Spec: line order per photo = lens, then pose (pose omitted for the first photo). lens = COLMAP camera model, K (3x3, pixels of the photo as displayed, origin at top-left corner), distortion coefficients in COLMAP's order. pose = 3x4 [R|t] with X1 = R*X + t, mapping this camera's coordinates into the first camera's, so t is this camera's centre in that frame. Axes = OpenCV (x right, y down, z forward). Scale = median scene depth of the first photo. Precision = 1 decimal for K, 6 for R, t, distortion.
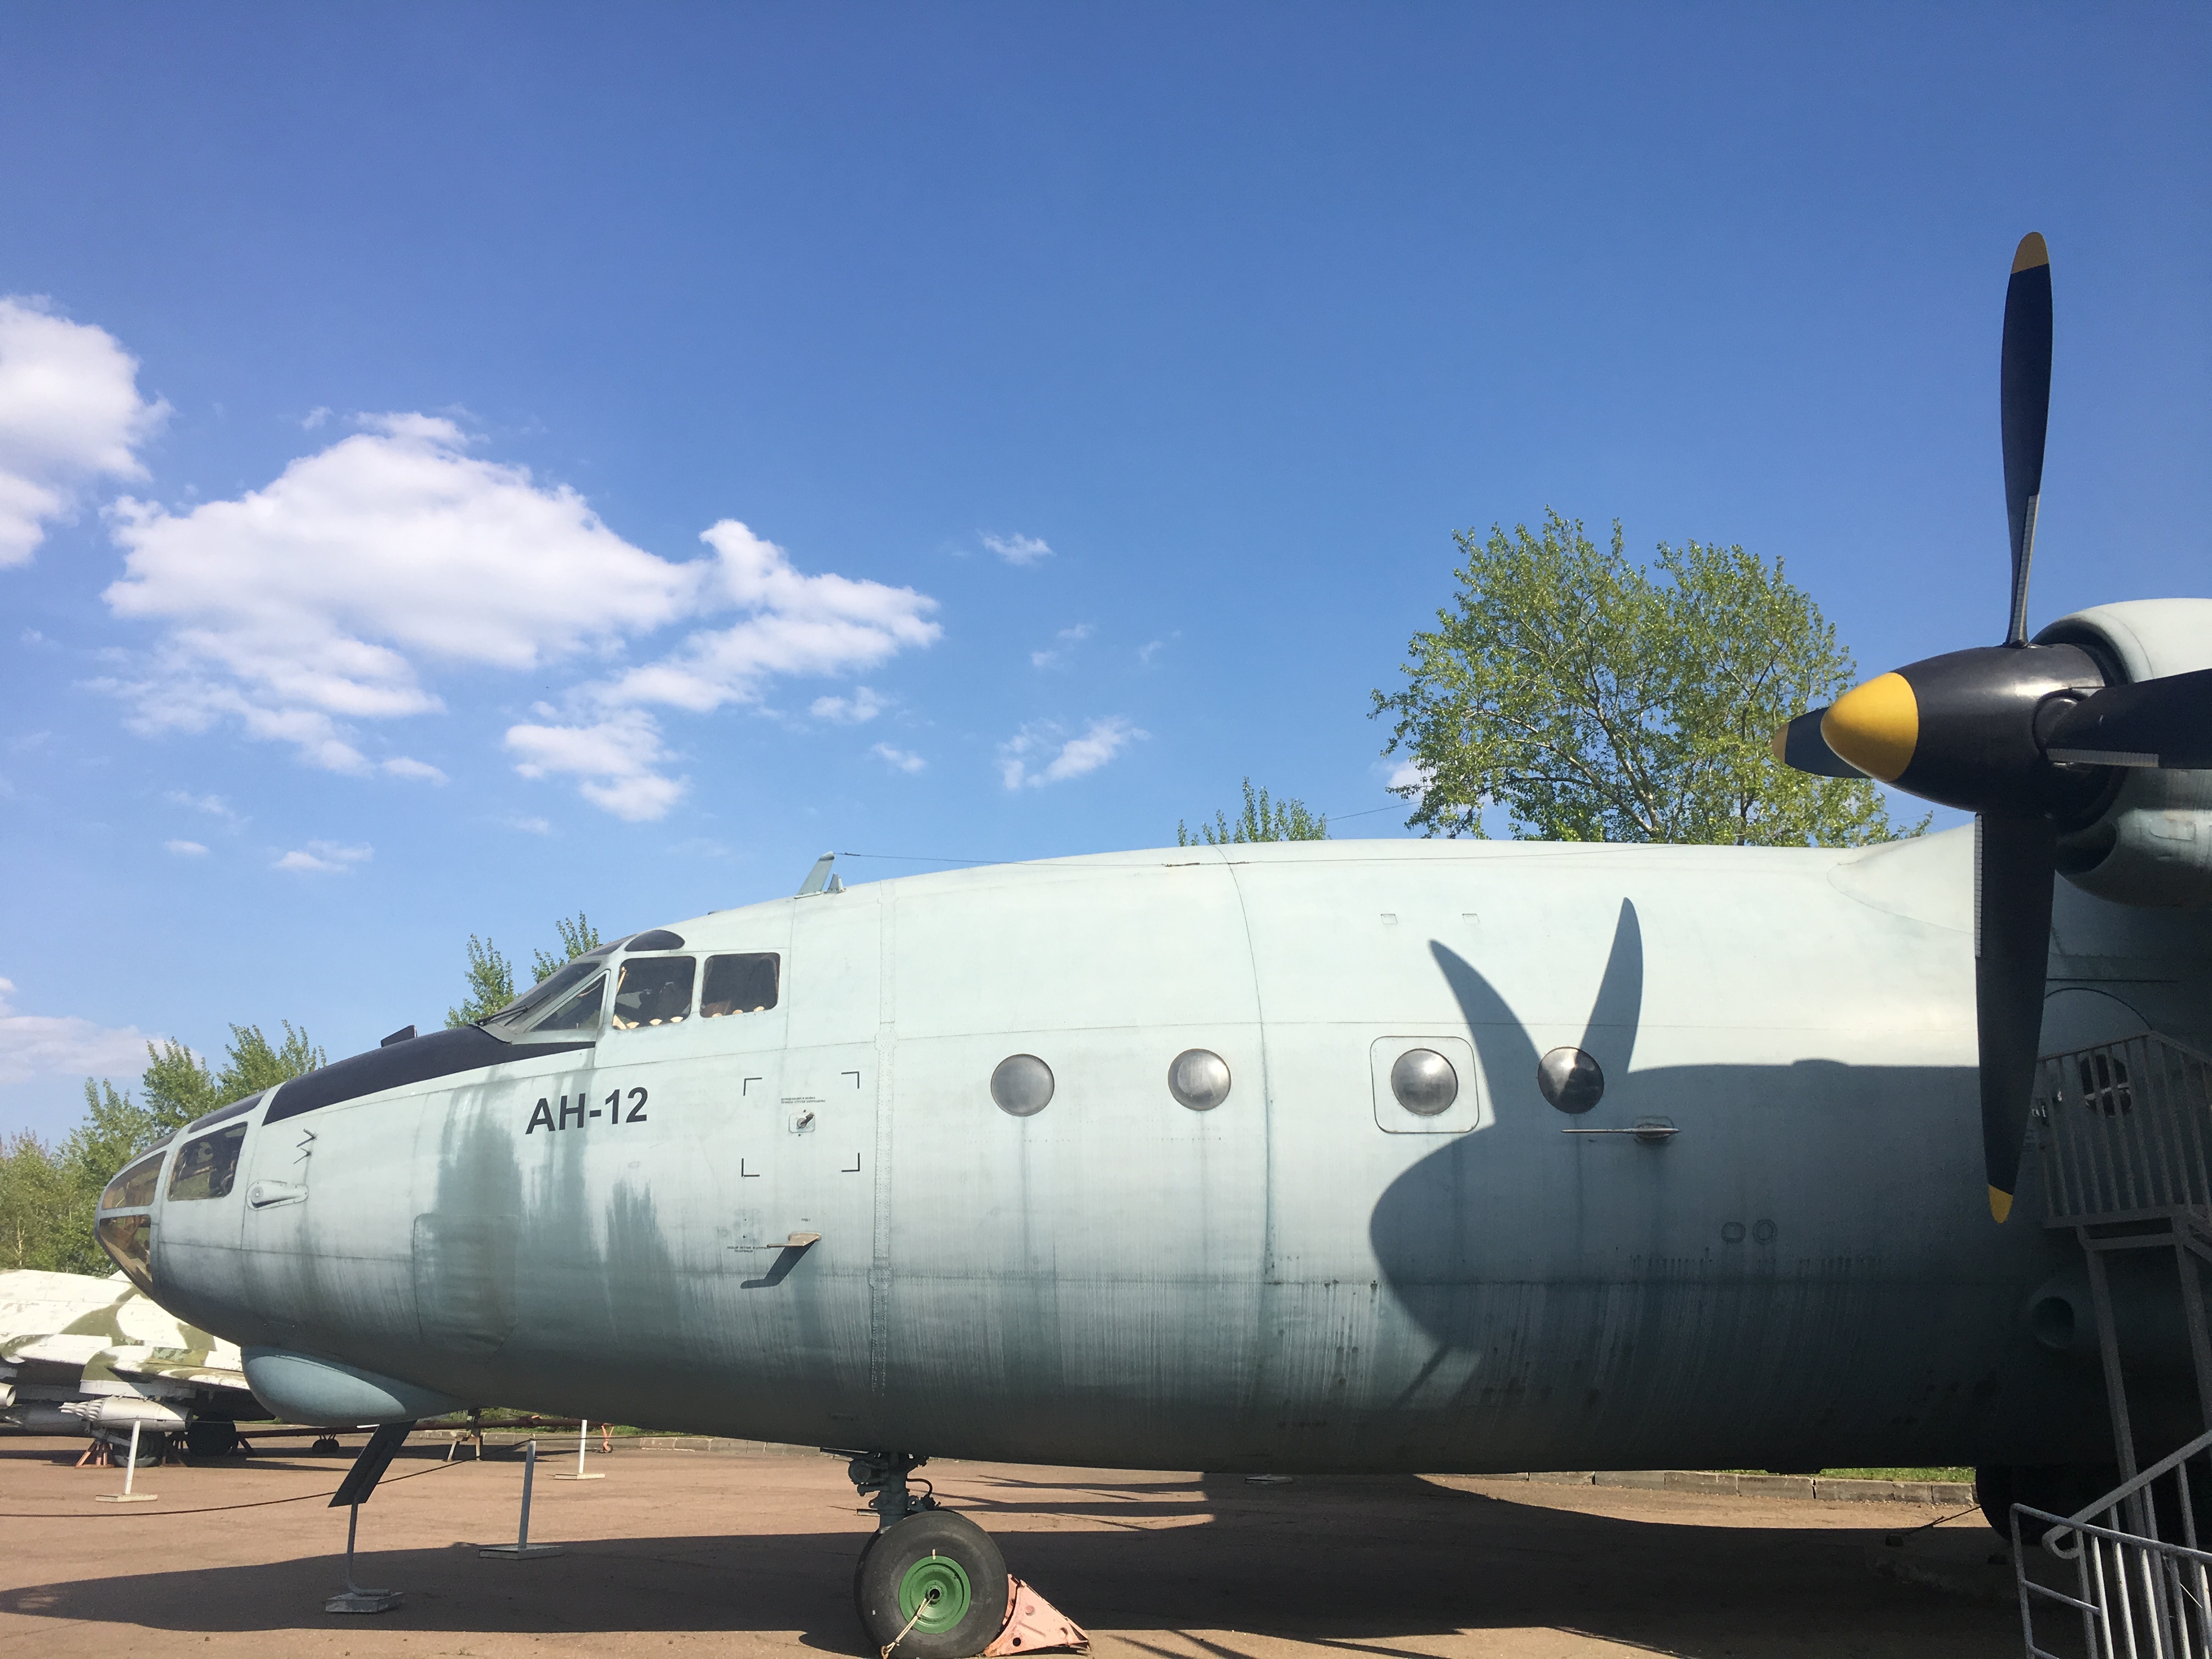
lens RADIAL K [[1872.0, 0, 1086.4], [0, 1872.0, 836.1], [0, 0, 1]] dist [0.068130, -0.102566]
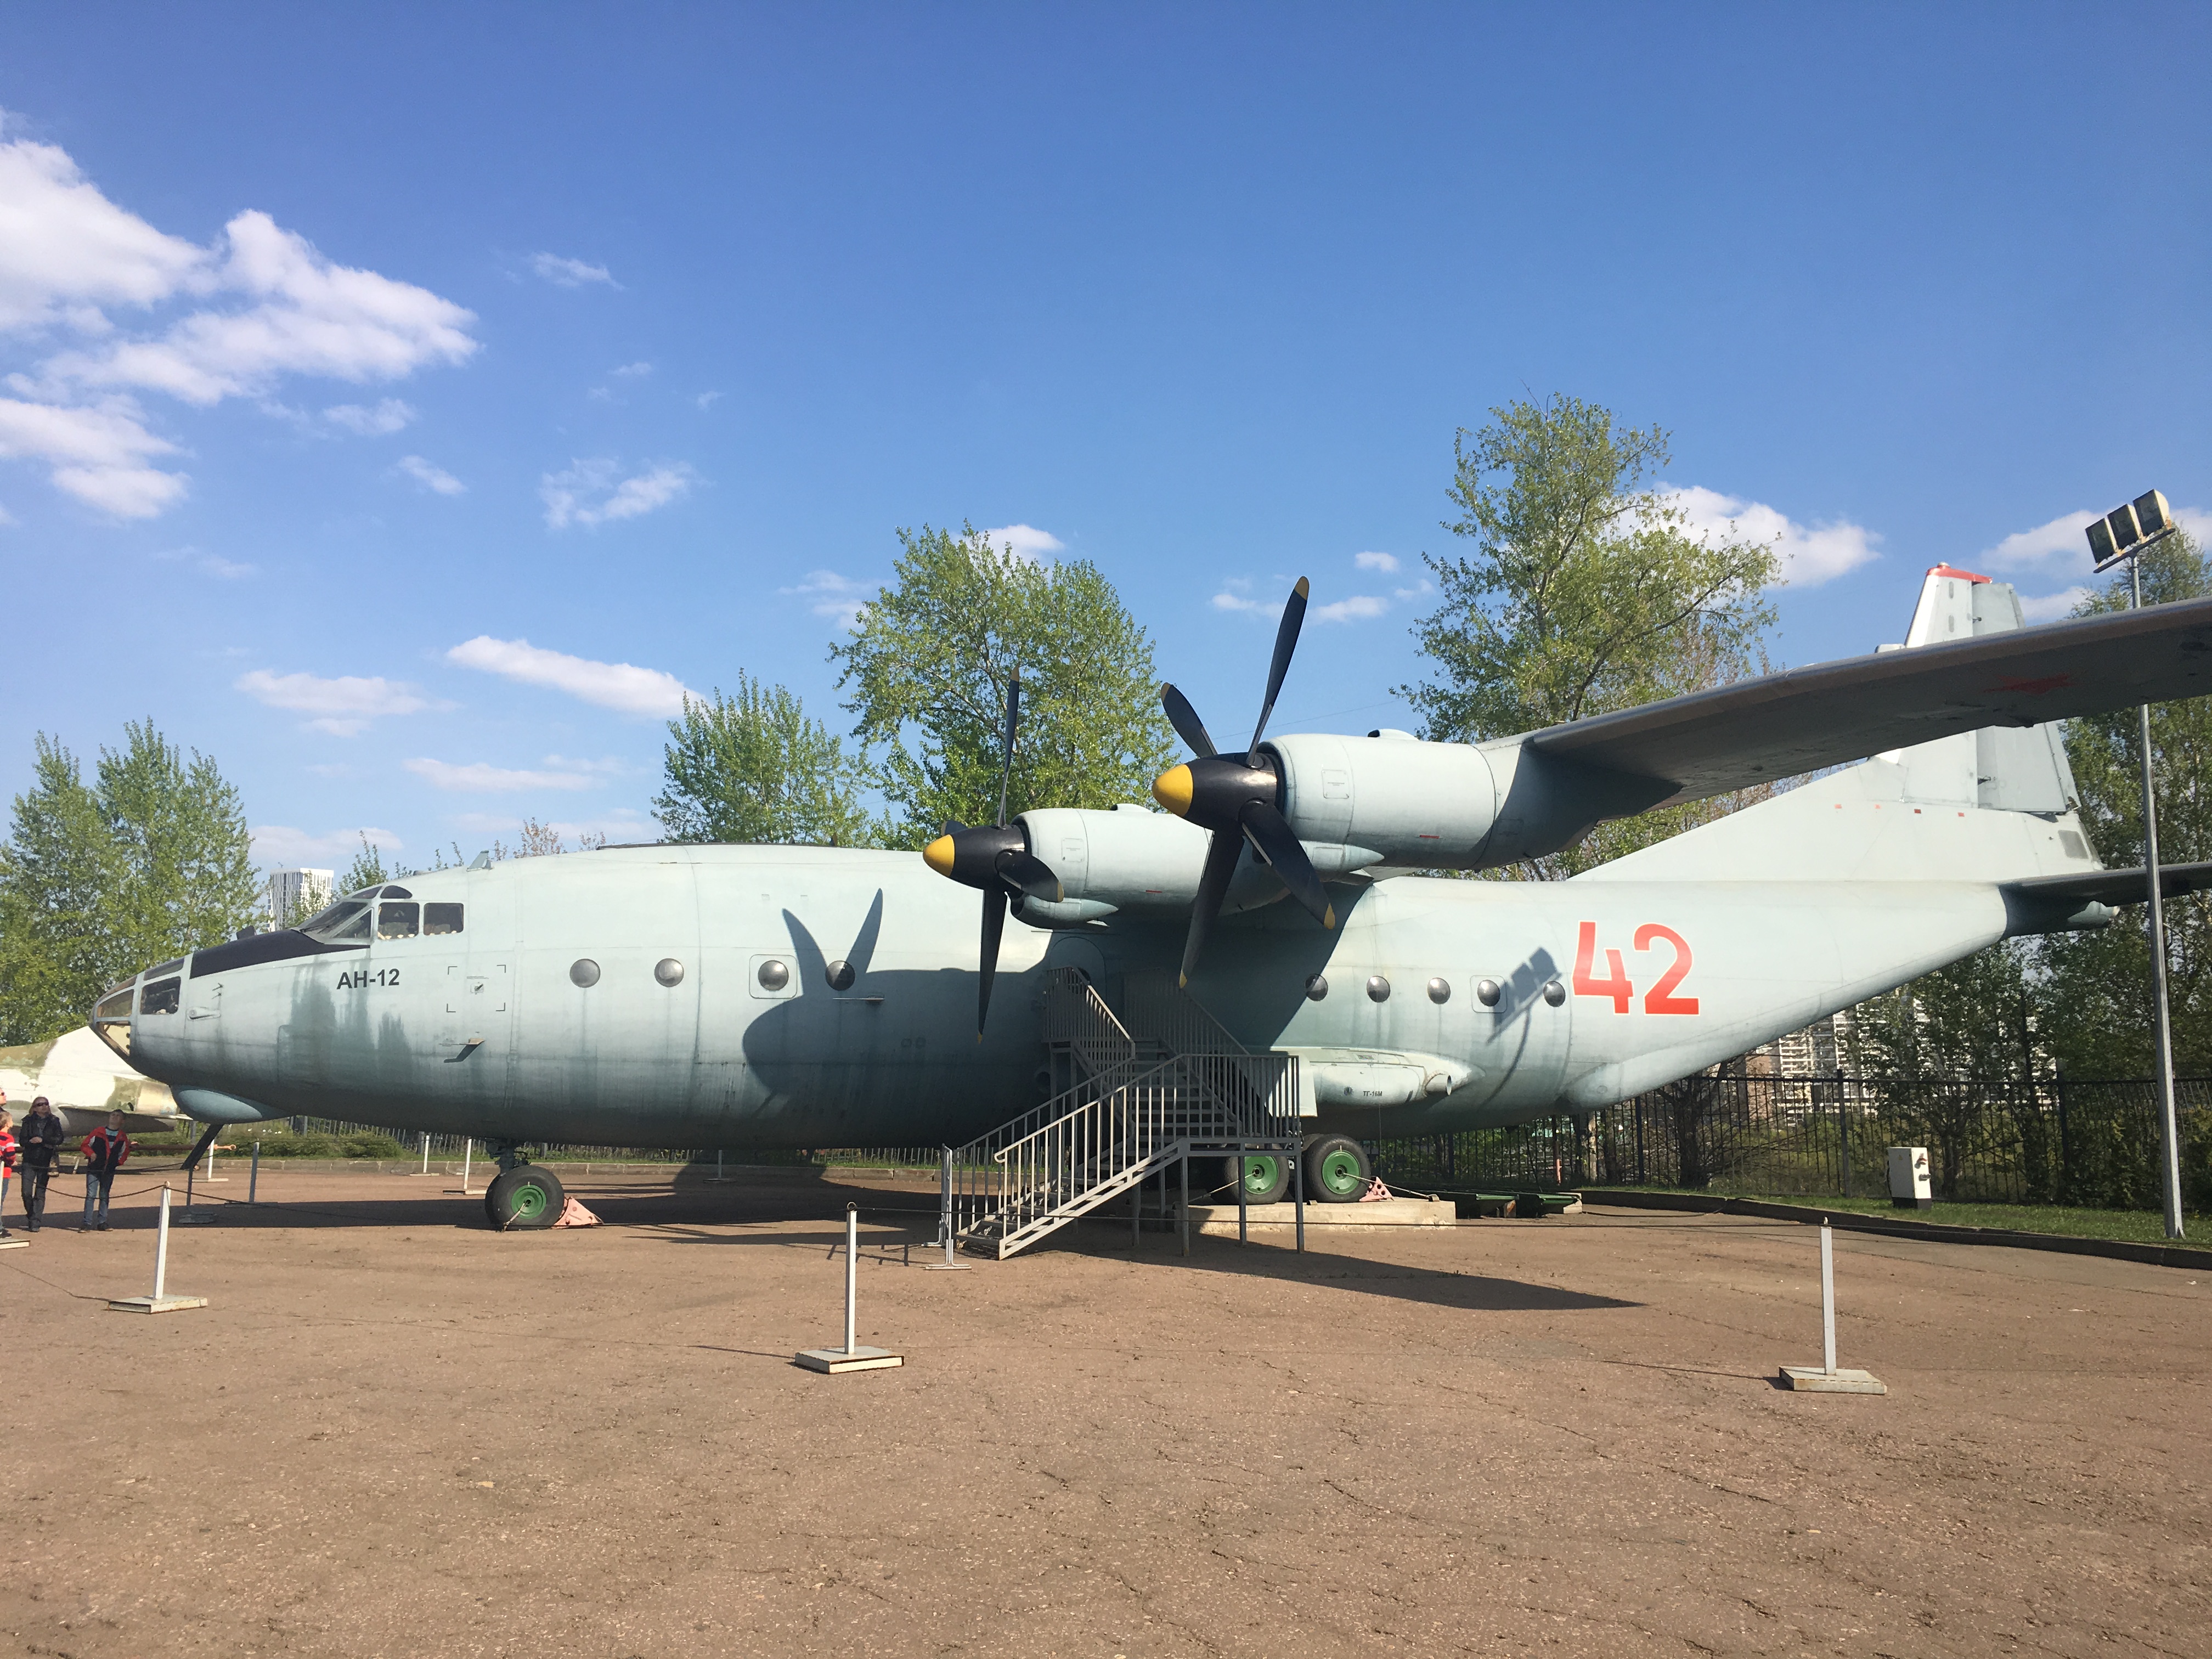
lens RADIAL K [[1885.6, 0, 1138.7], [0, 1885.6, 818.2], [0, 0, 1]] dist [0.042600, -0.065435]
pose [[0.962717, 0.048754, 0.266081, -0.008104], [-0.082067, 0.989906, 0.115549, -0.348442], [-0.257762, -0.133077, 0.957000, -1.230300]]
